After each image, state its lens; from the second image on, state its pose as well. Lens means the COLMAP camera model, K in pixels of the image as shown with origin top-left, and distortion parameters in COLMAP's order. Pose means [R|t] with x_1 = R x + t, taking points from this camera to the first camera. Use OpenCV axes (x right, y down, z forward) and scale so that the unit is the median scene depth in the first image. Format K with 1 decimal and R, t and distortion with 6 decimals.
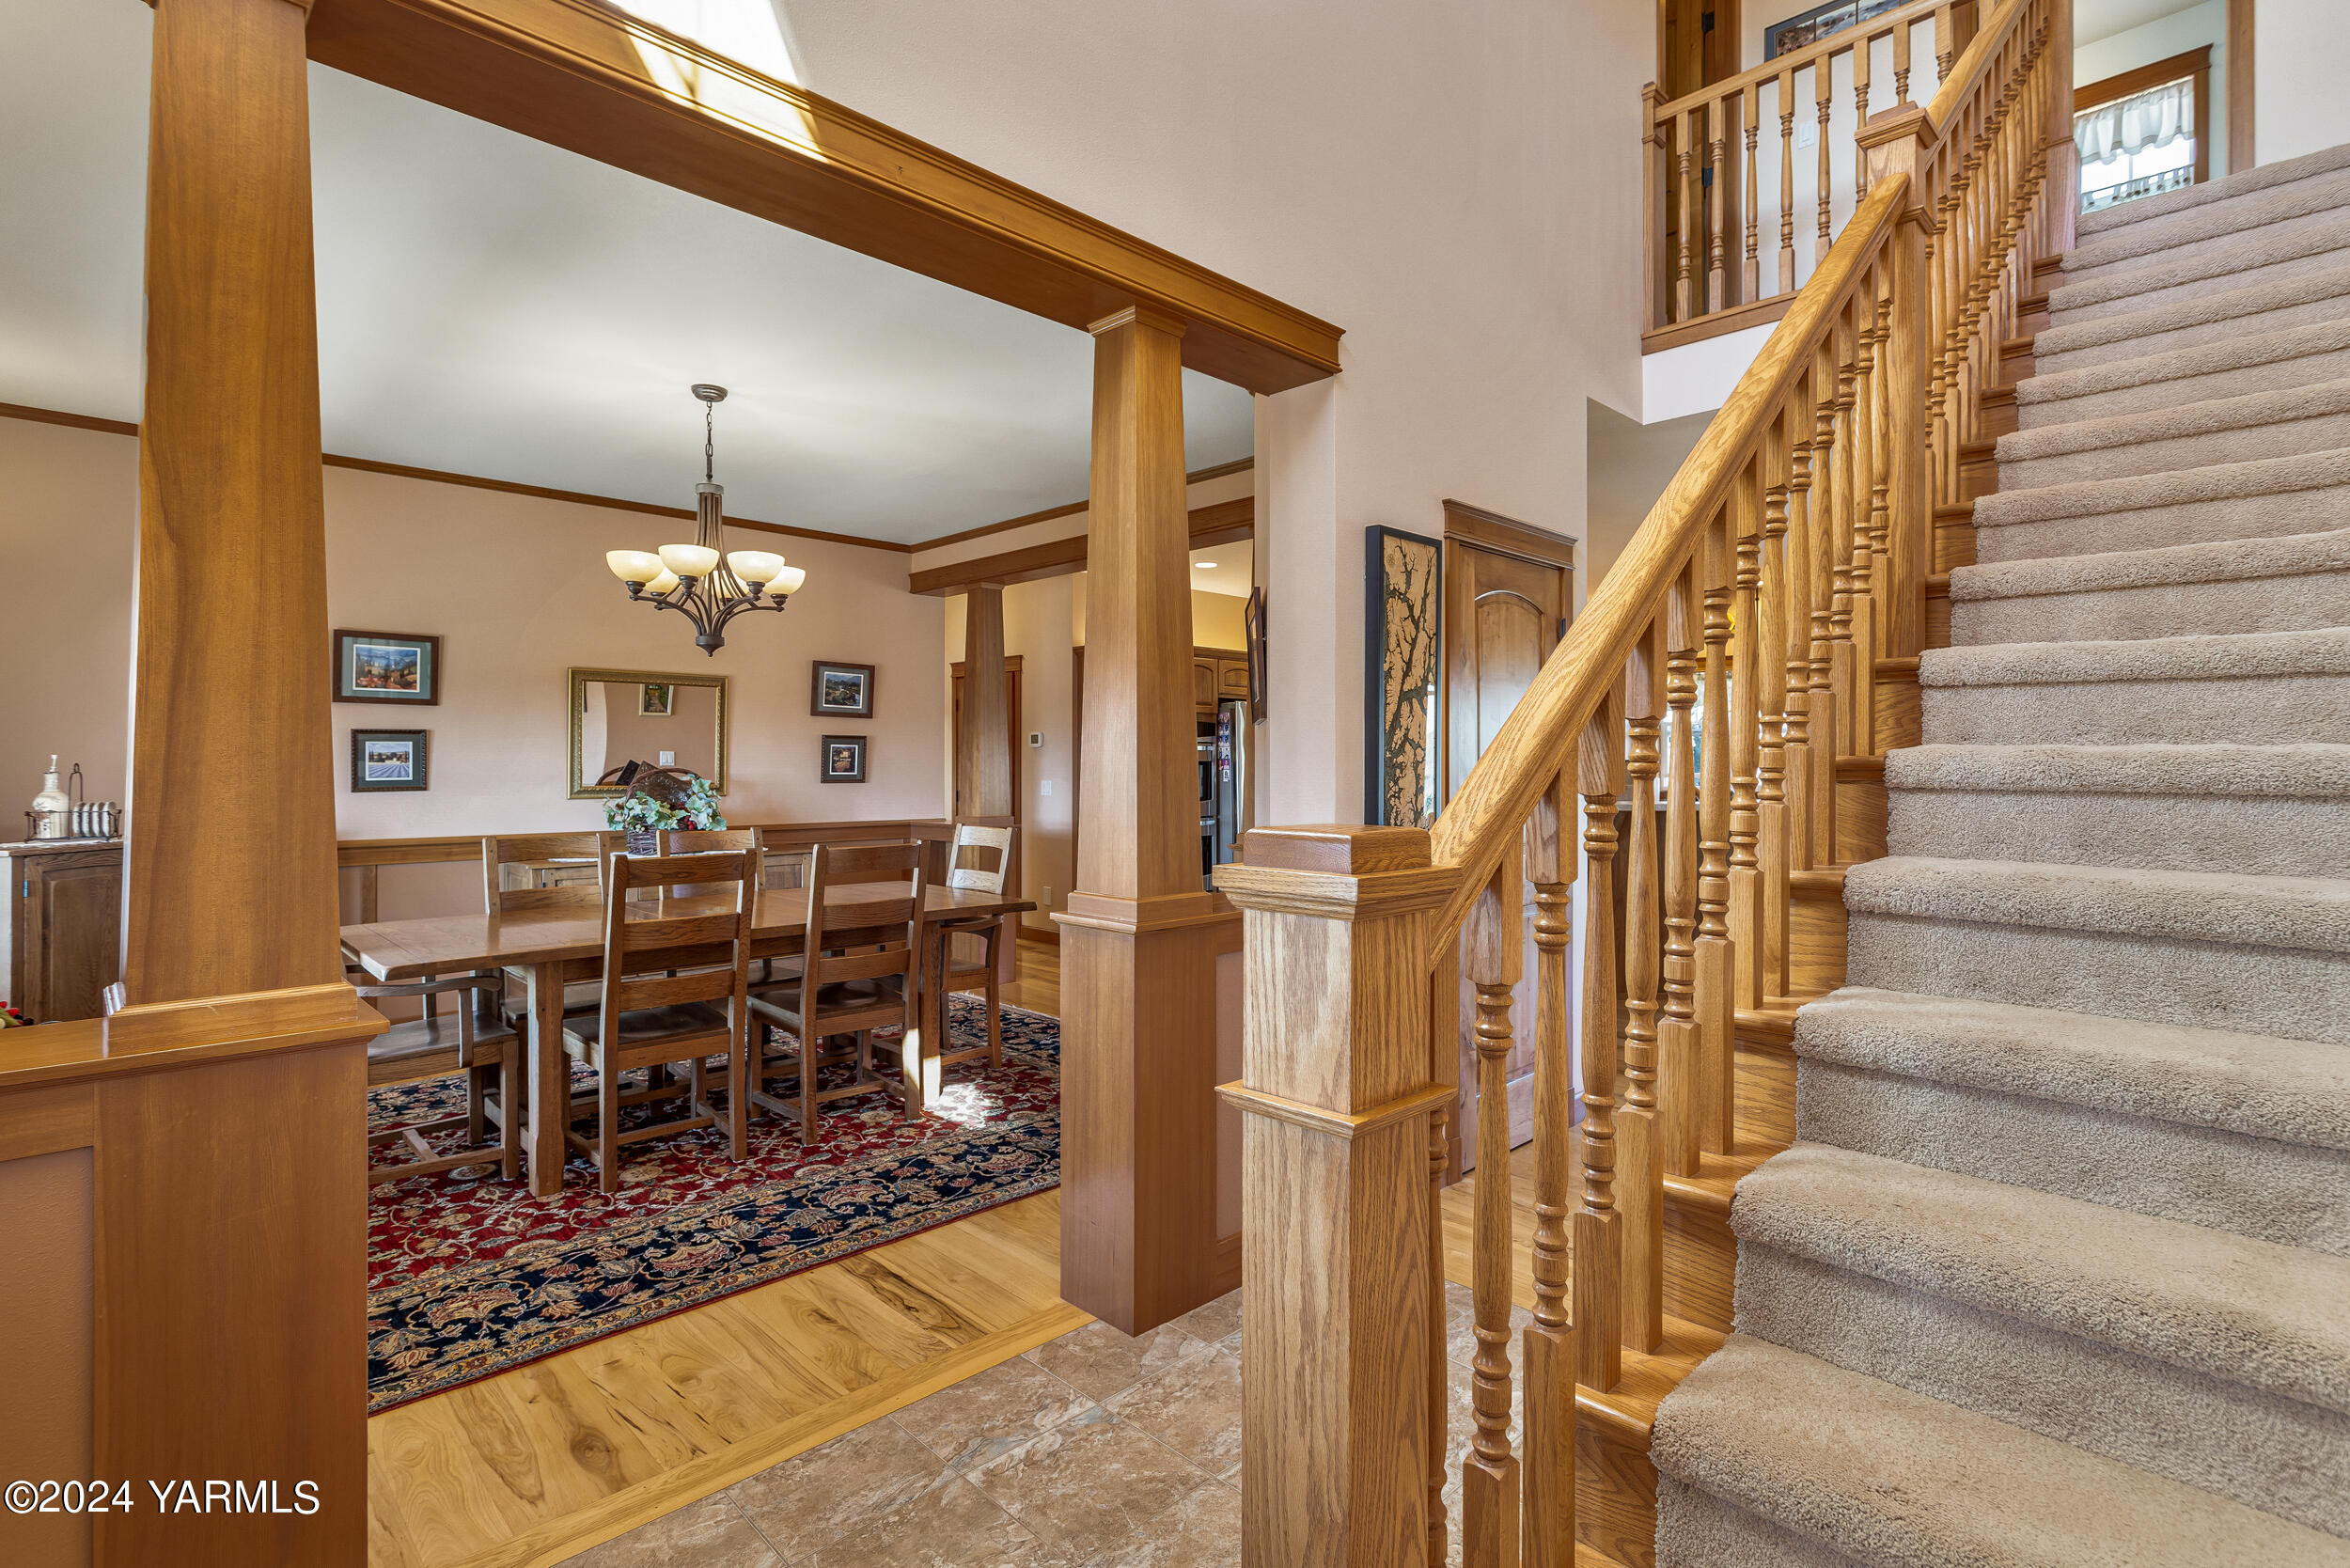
lens RADIAL K [[1131.7, 0, 1158.6], [0, 1131.7, 767.5], [0, 0, 1]] dist [0.001932, -0.000937]
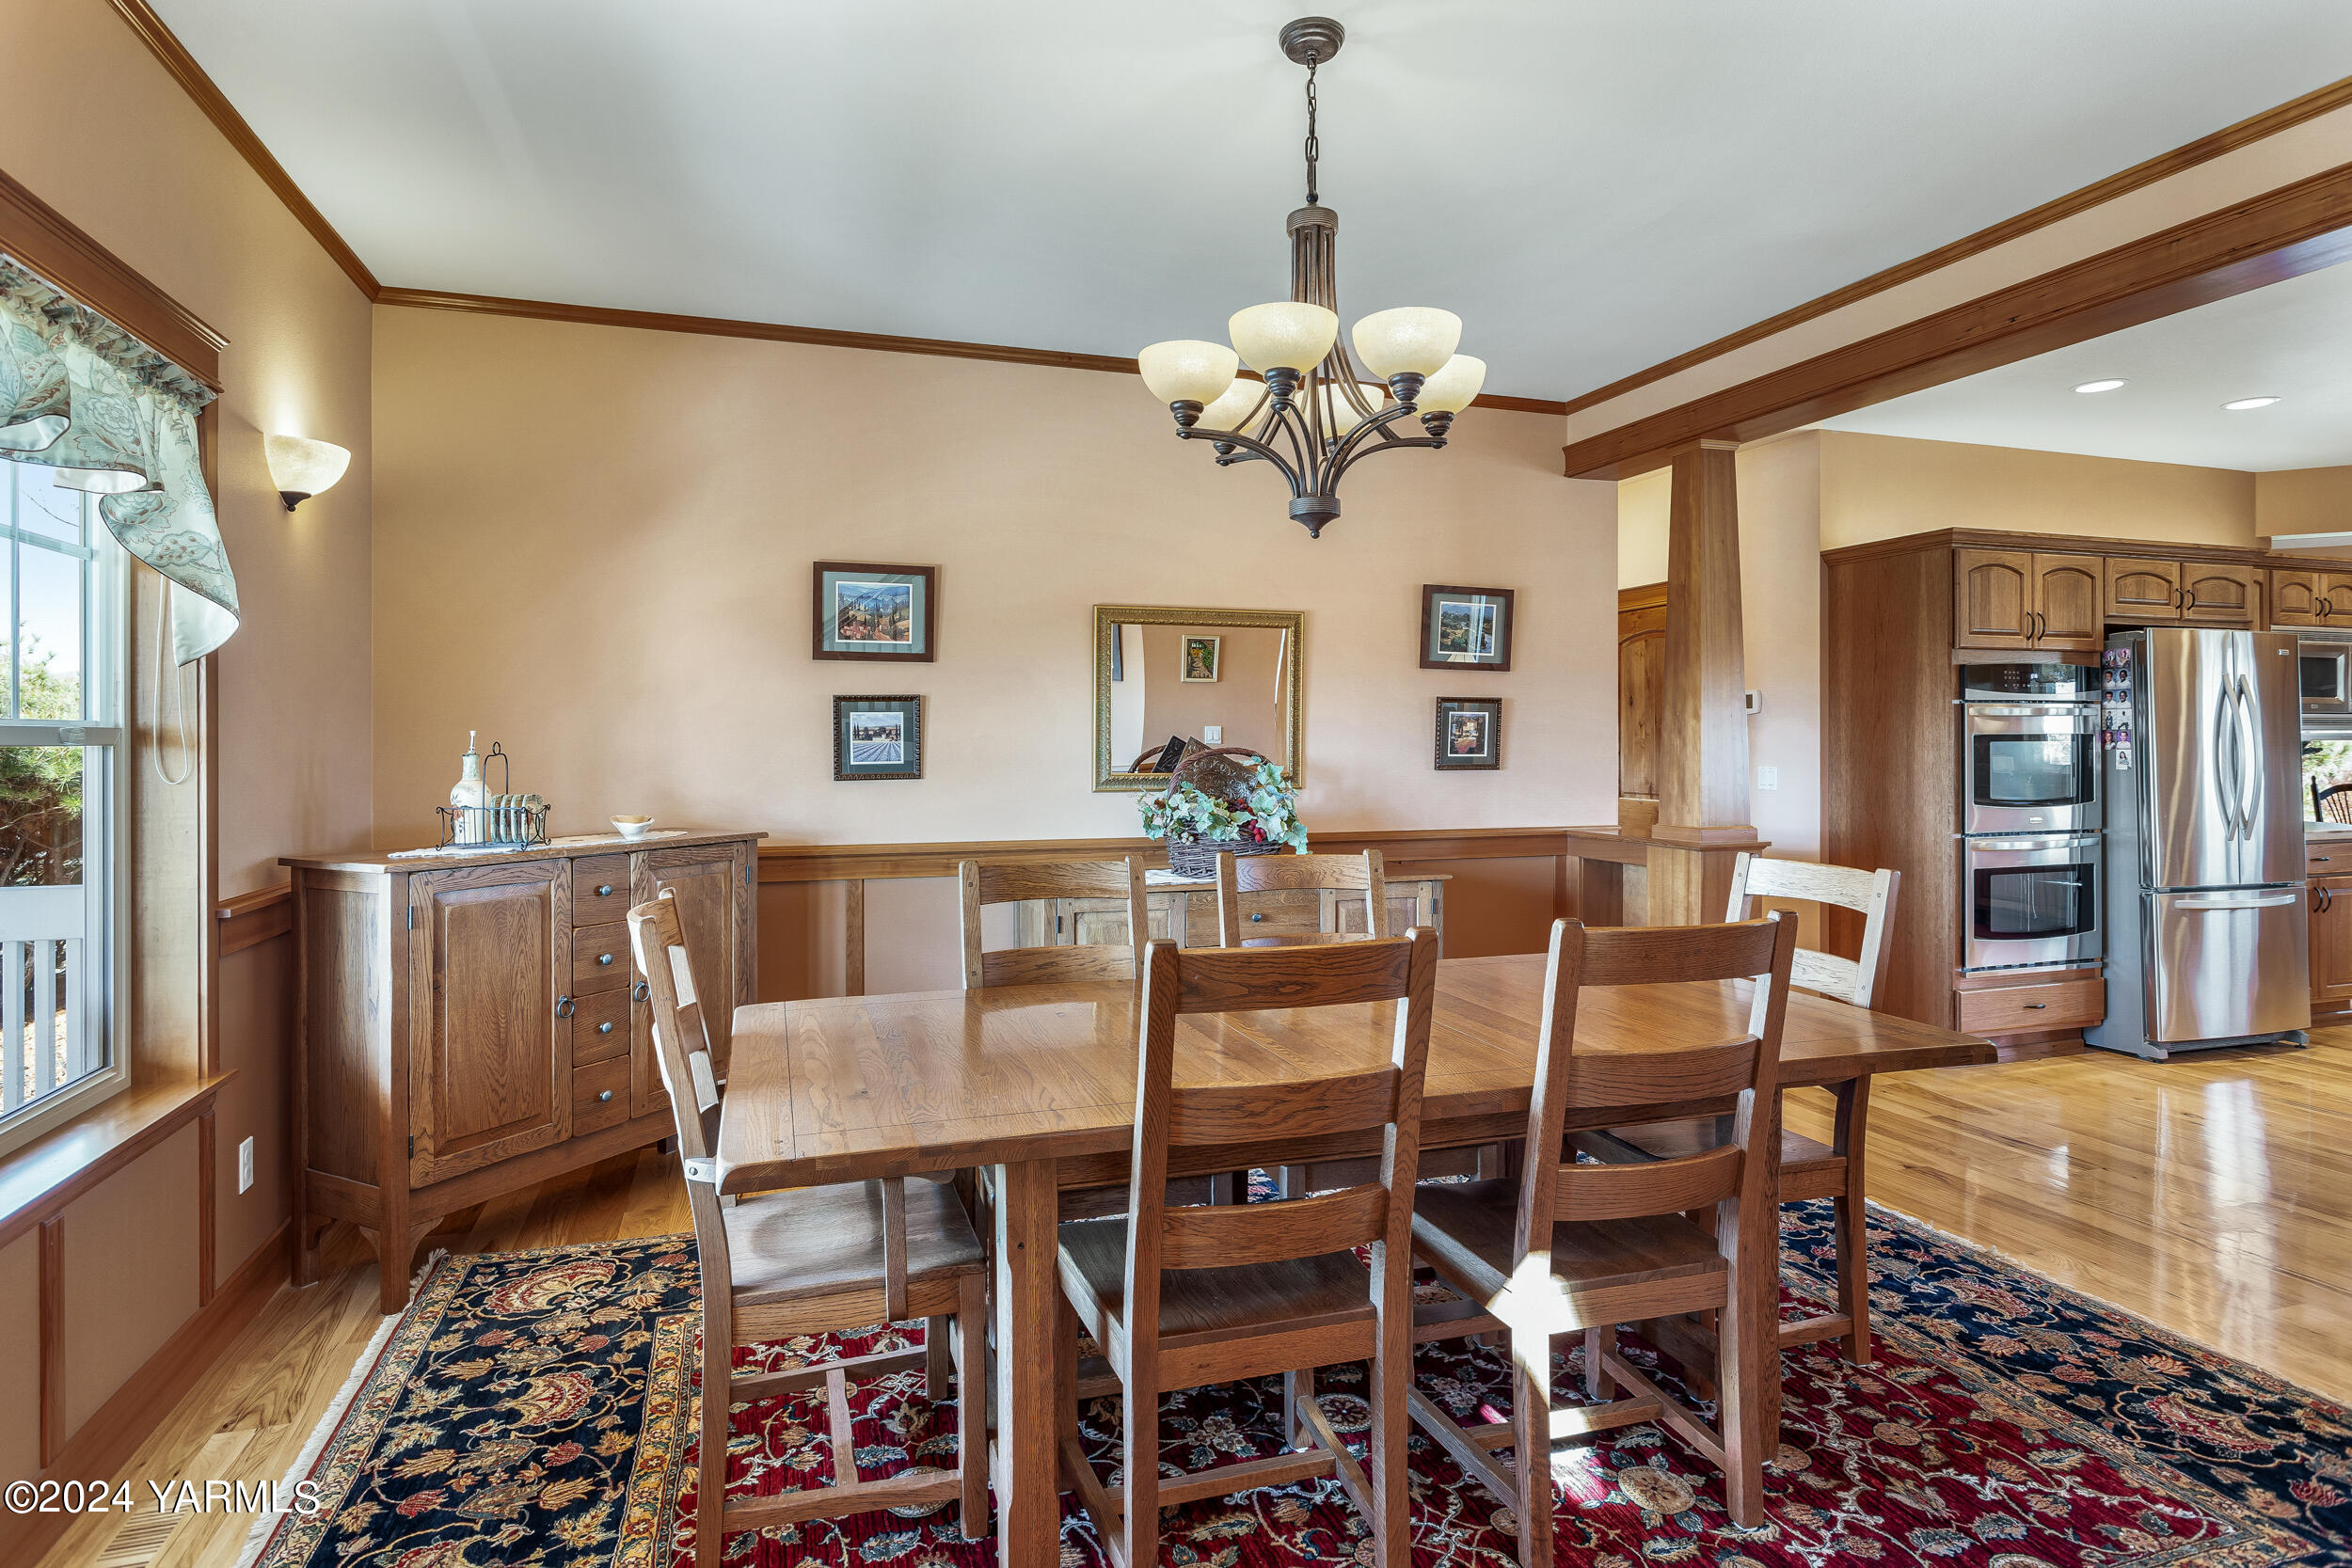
lens RADIAL K [[1293.2, 0, 1174.3], [0, 1293.2, 748.7], [0, 0, 1]] dist [0.004824, 0.001556]
pose [[0.908016, -0.000460, -0.418936, -0.151474], [0.001347, 0.999997, 0.001820, -0.000307], [0.418934, -0.002217, 0.908014, 0.316890]]
